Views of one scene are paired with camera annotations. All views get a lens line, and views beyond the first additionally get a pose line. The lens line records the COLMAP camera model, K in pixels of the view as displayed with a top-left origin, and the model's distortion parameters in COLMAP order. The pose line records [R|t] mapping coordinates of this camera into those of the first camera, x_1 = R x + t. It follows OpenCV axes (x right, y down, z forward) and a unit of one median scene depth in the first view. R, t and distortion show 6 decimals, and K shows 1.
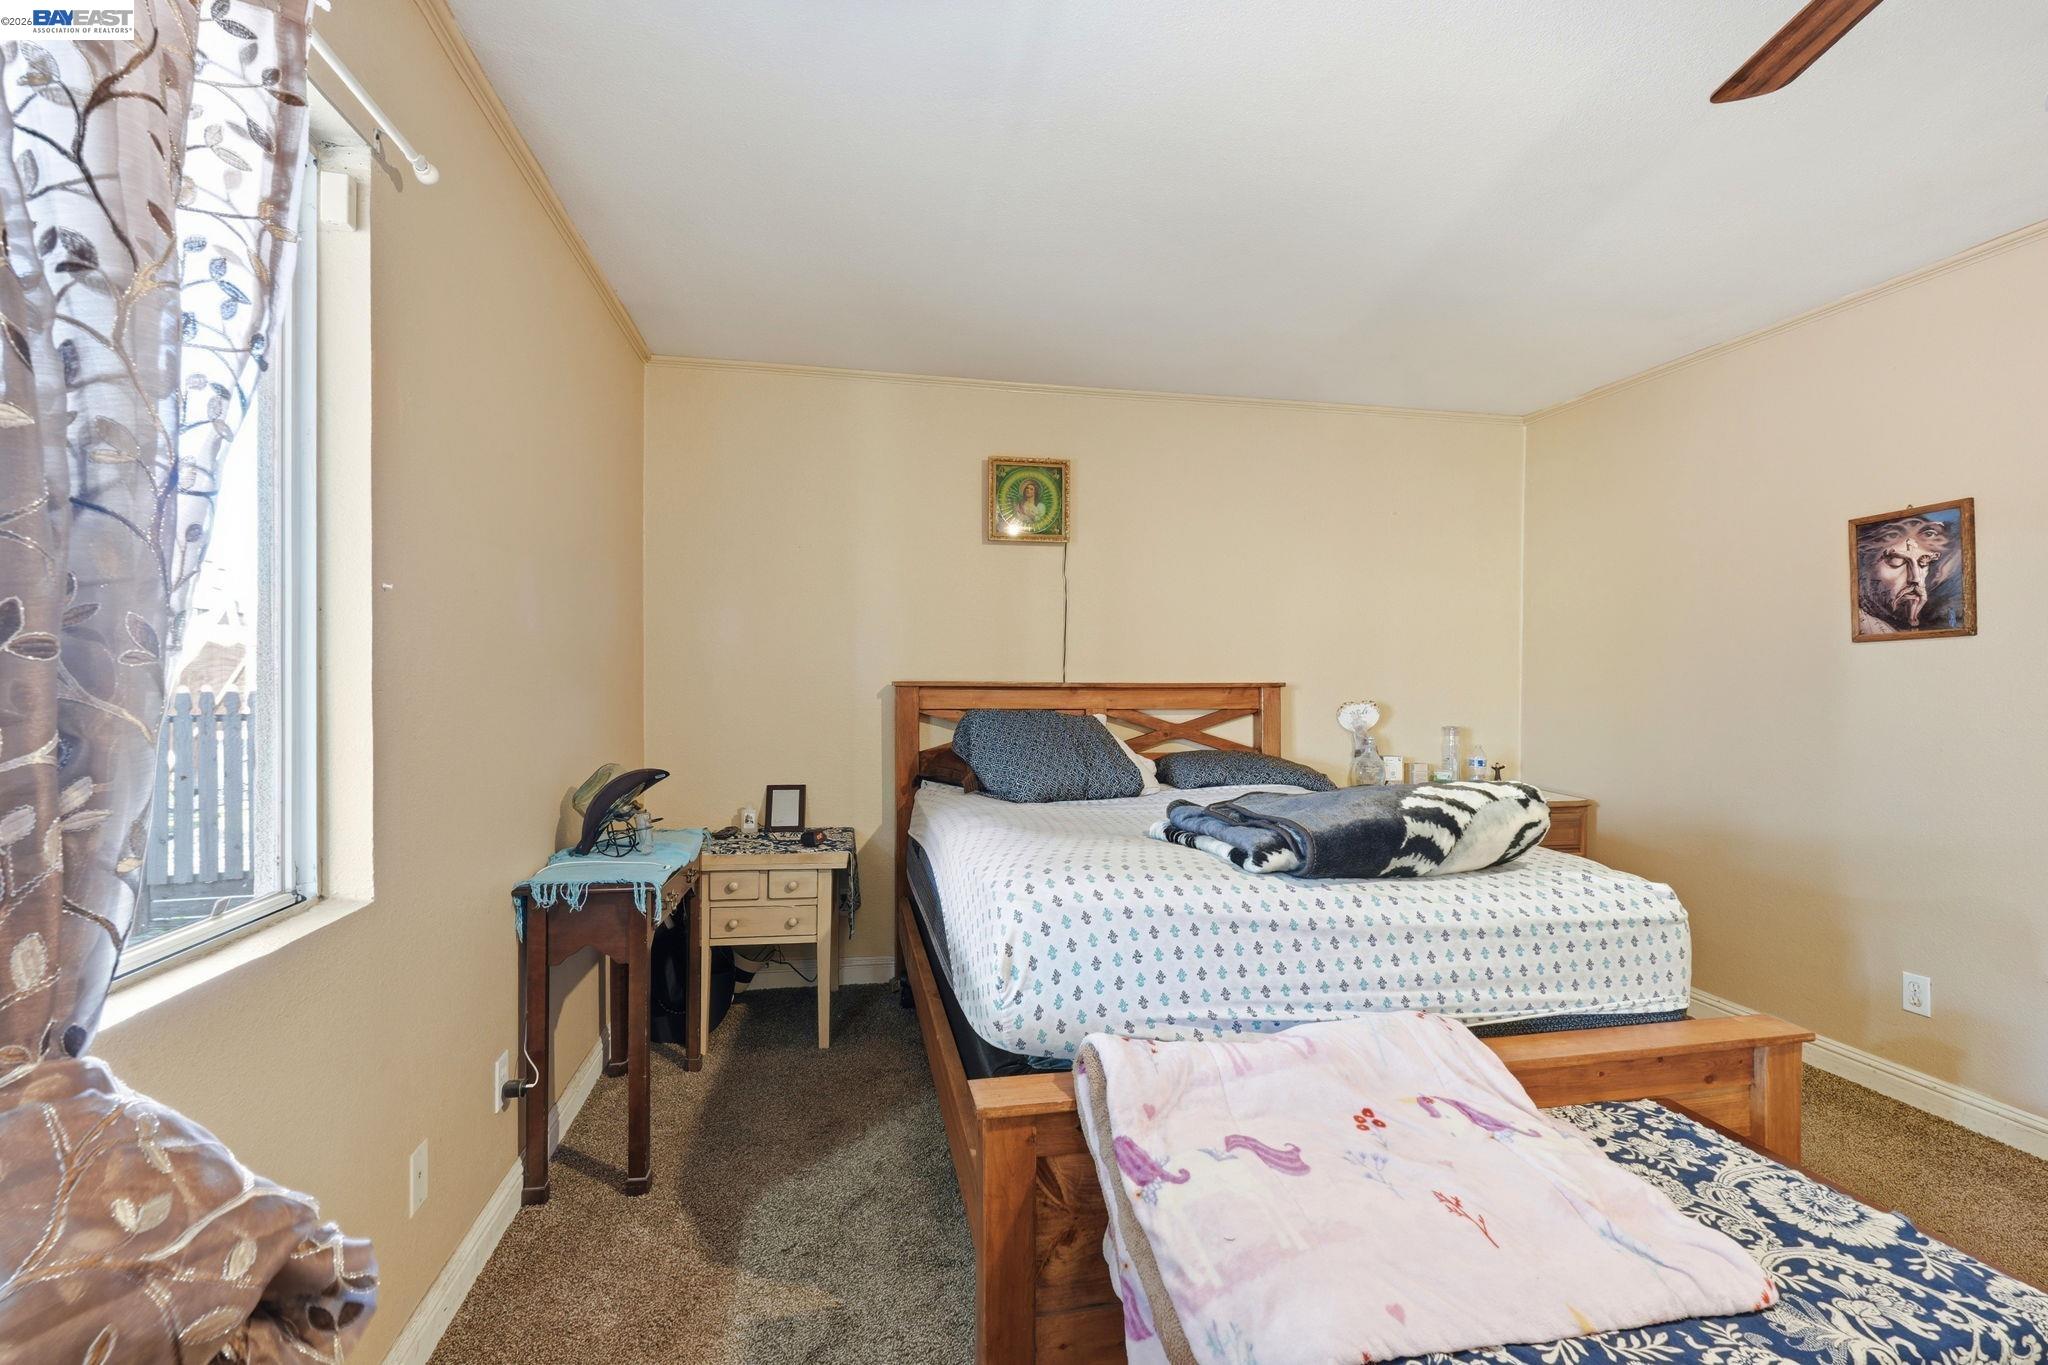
lens RADIAL K [[926.3, 0, 1024.0], [0, 926.3, 682.5], [0, 0, 1]] dist [0.004331, 0.000871]
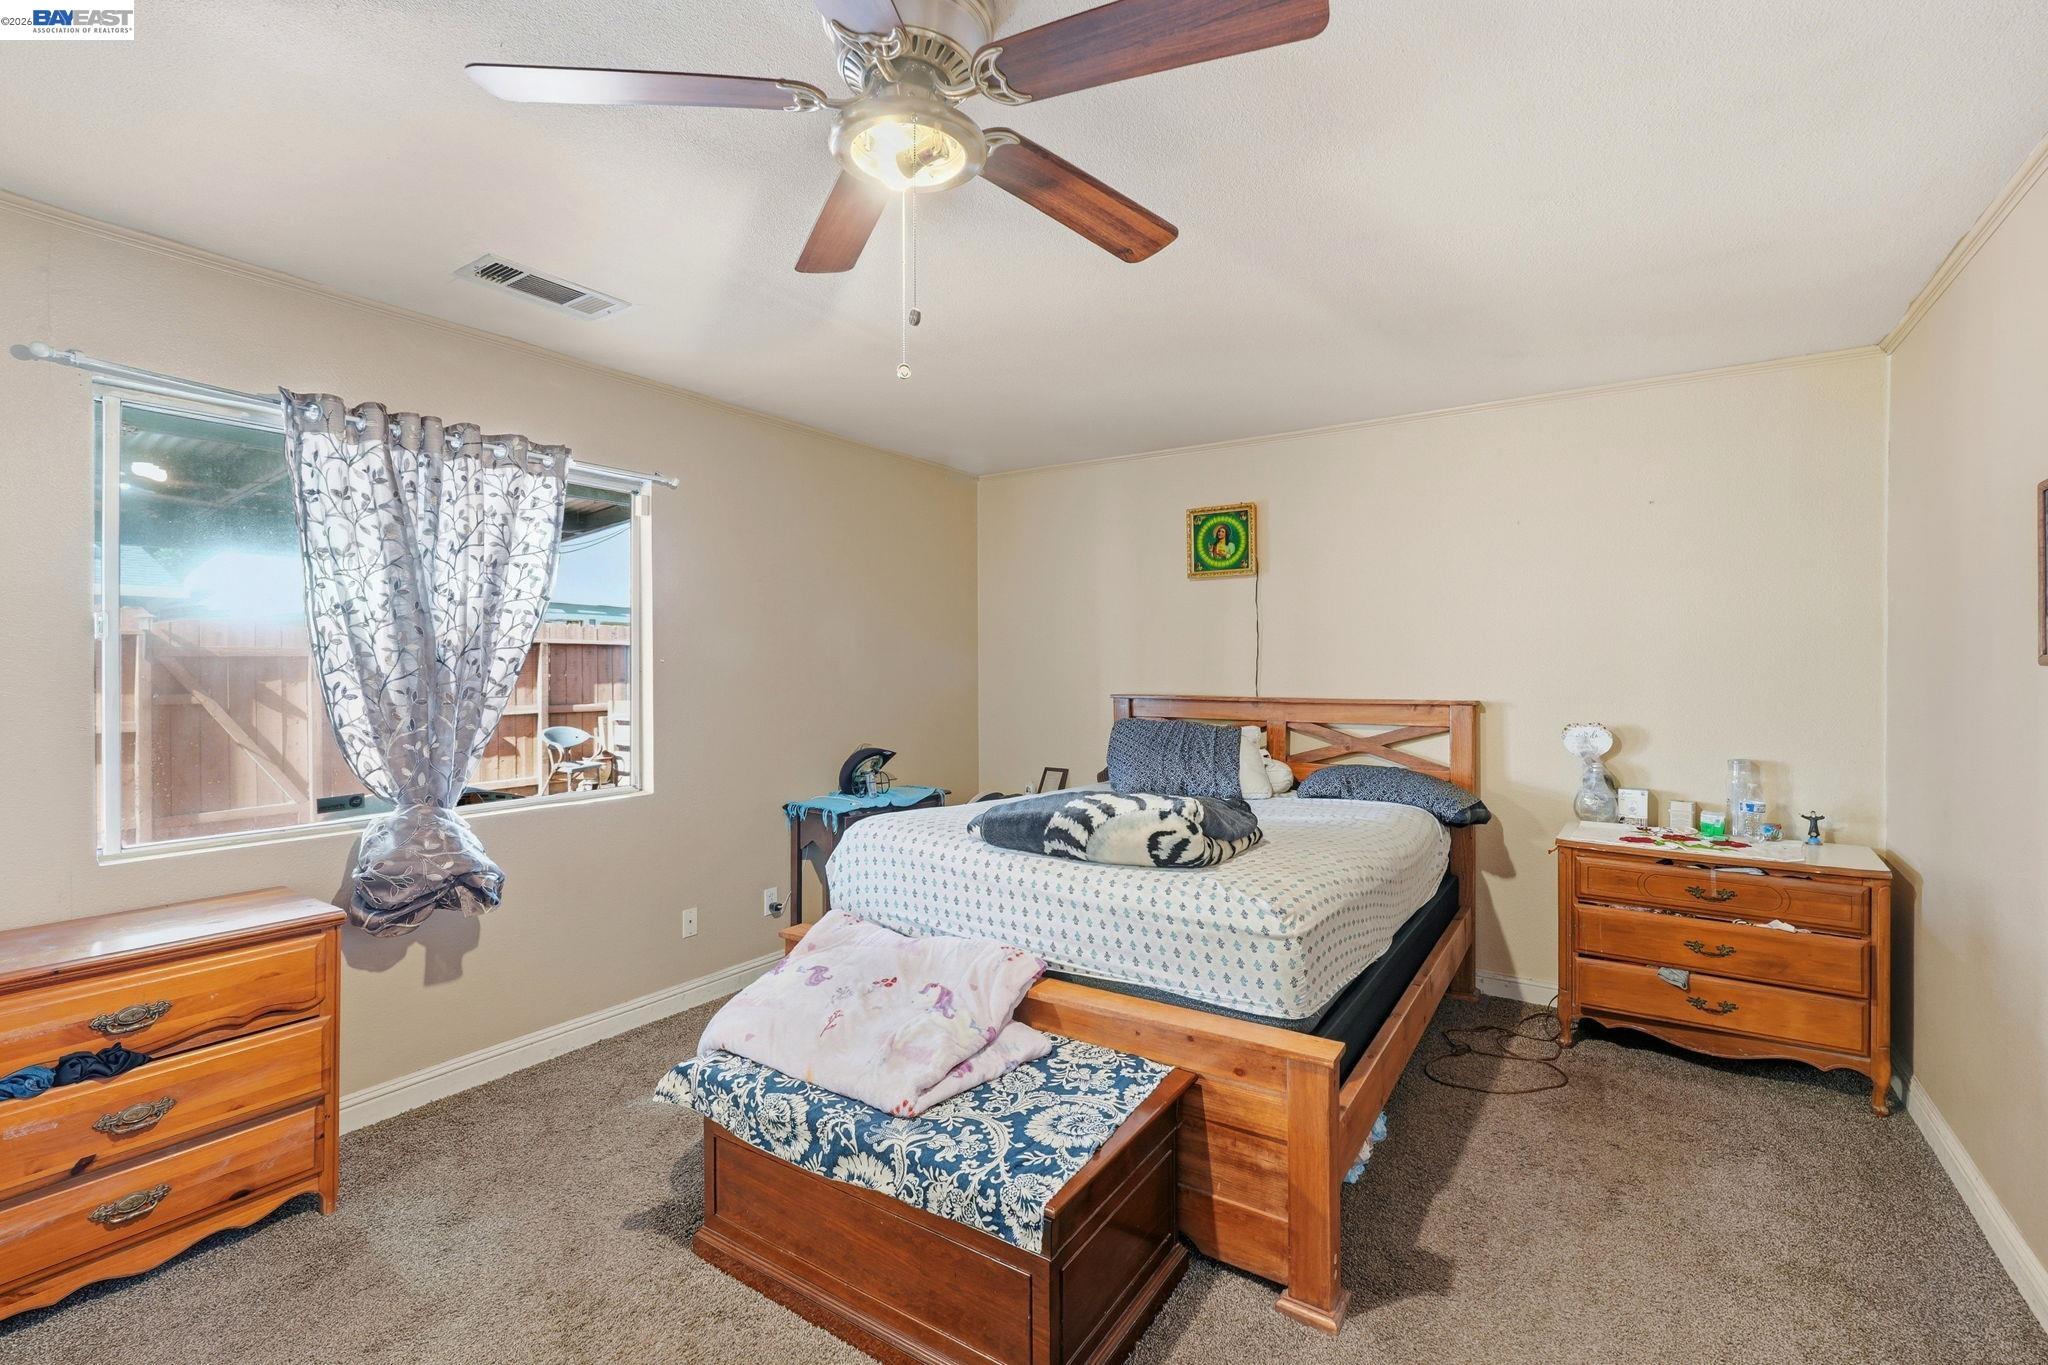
lens RADIAL K [[902.5, 0, 1021.4], [0, 902.5, 667.2], [0, 0, 1]] dist [0.008321, -0.000336]
pose [[0.700839, -0.006224, -0.713293, 1.331292], [0.000348, 0.999965, -0.008384, -0.057518], [0.713320, 0.005628, 0.700816, 0.034417]]
